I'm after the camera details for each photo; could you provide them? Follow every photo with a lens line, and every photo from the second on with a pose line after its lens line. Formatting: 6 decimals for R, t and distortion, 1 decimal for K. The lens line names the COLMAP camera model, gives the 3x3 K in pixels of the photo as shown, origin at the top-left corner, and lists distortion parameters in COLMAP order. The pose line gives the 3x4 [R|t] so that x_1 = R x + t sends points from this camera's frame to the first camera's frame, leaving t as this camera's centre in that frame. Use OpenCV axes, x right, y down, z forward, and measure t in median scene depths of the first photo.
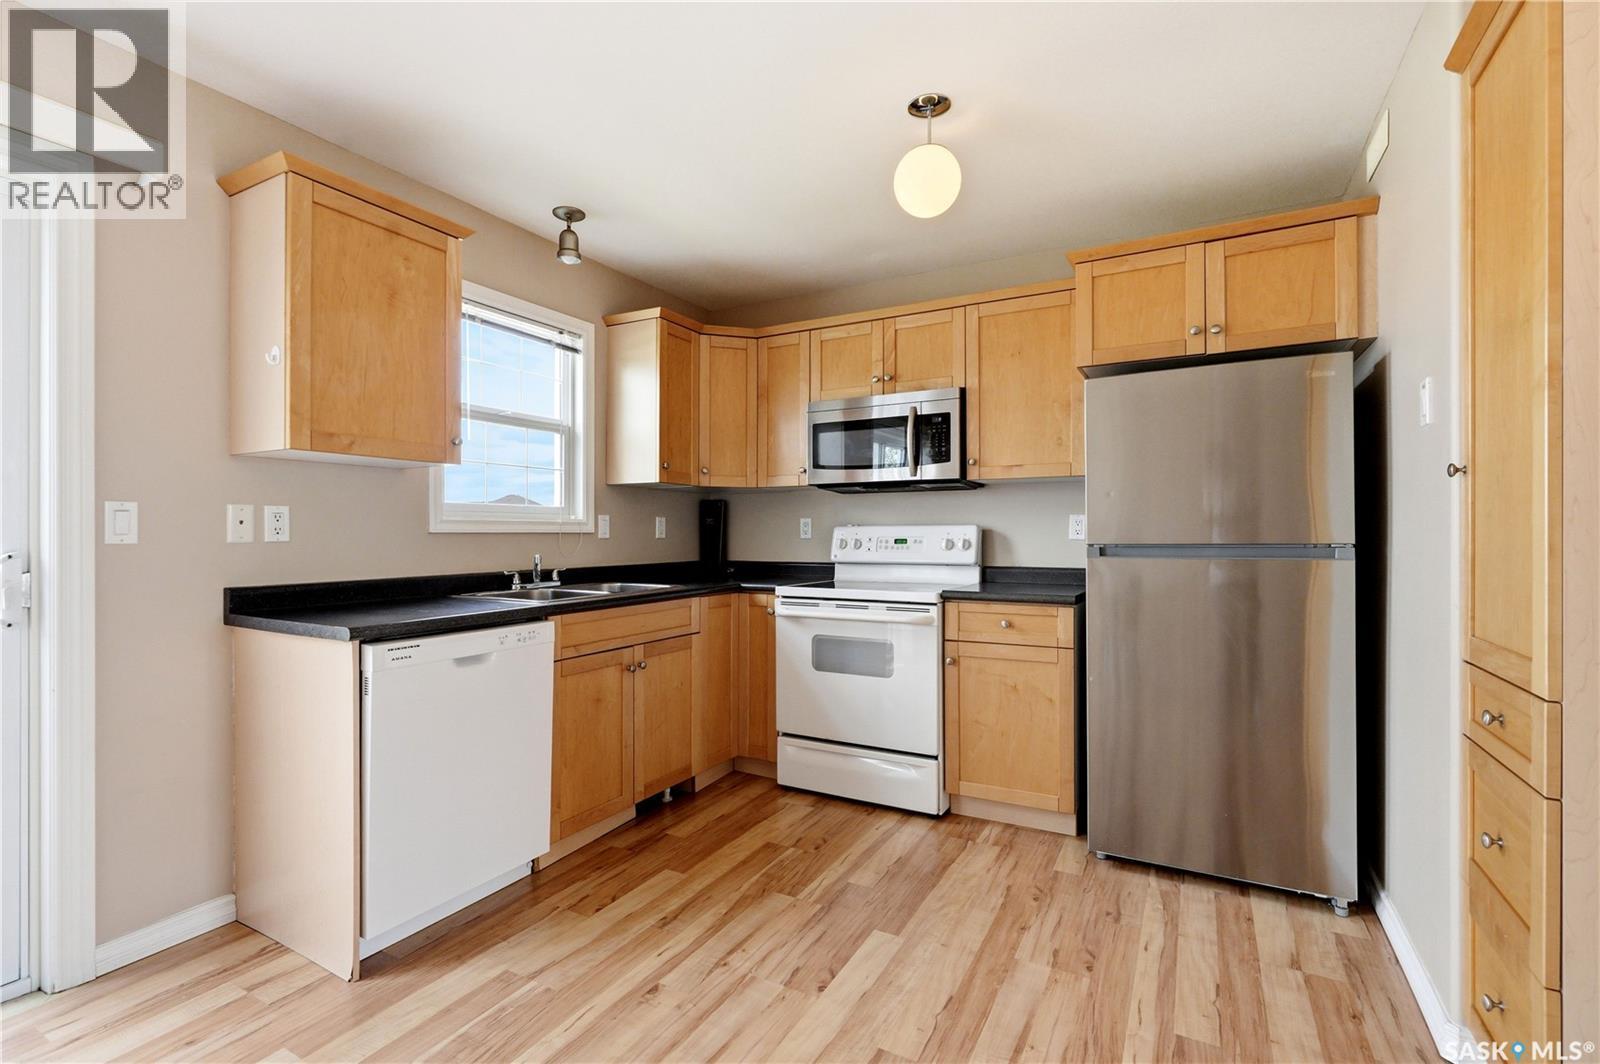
lens RADIAL K [[725.5, 0, 803.1], [0, 725.5, 533.7], [0, 0, 1]] dist [-0.000597, 0.000665]
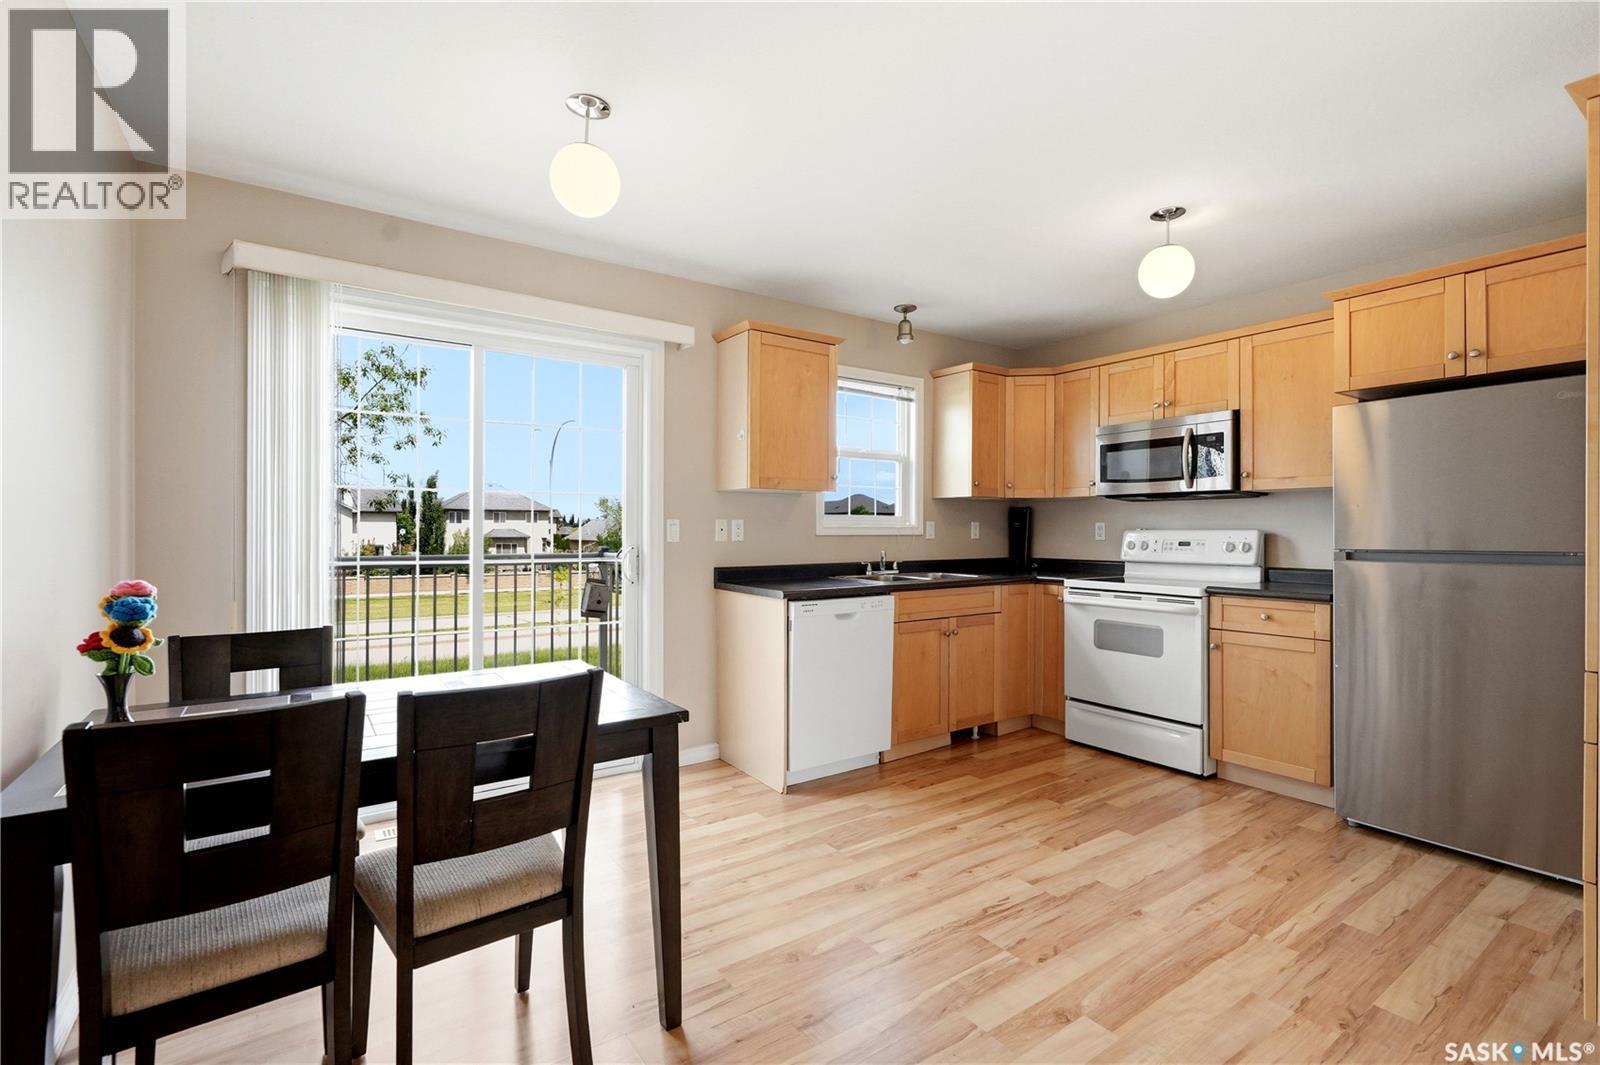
lens RADIAL K [[725.5, 0, 803.1], [0, 725.5, 534.2], [0, 0, 1]] dist [-0.000597, 0.000665]
pose [[0.897331, 0.005054, -0.441330, 0.122150], [-0.002394, 0.999975, 0.006584, -0.012920], [0.441352, -0.004852, 0.897321, -0.350729]]
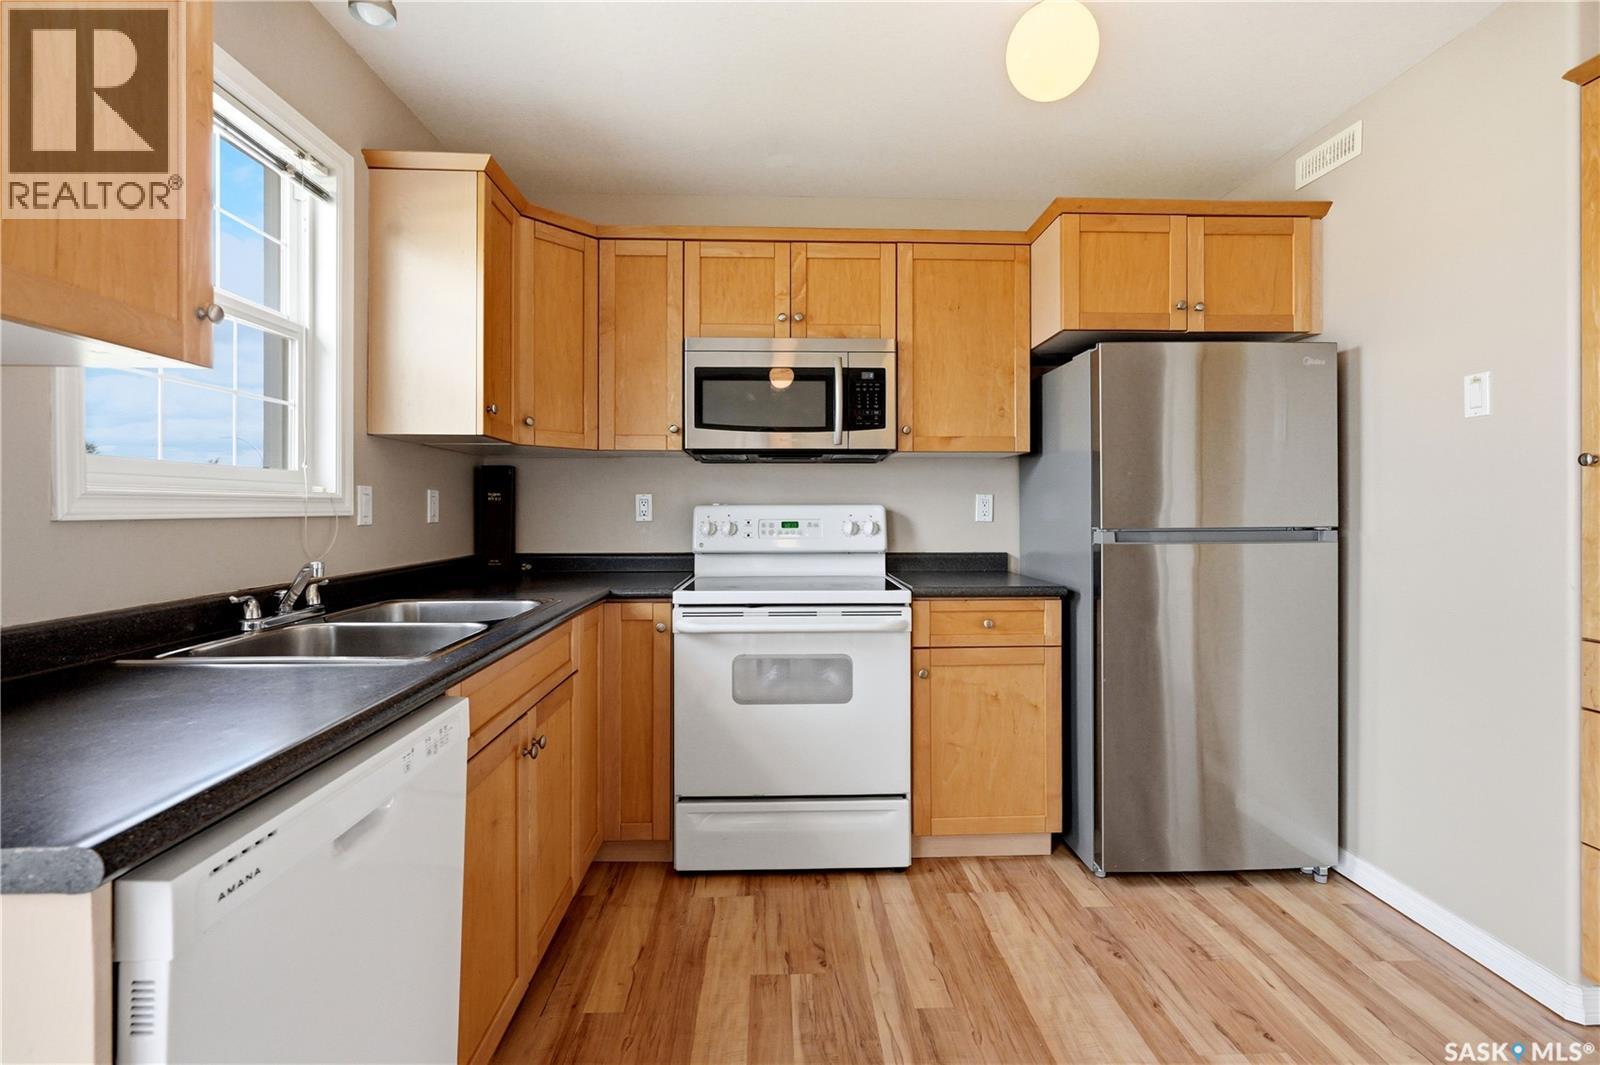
lens RADIAL K [[728.8, 0, 800.5], [0, 728.8, 512.4], [0, 0, 1]] dist [-0.002528, -0.000068]
pose [[0.856247, -0.001518, 0.516564, -0.333568], [-0.001107, 0.999988, 0.004774, -0.008510], [-0.516565, -0.004659, 0.856235, 0.371163]]
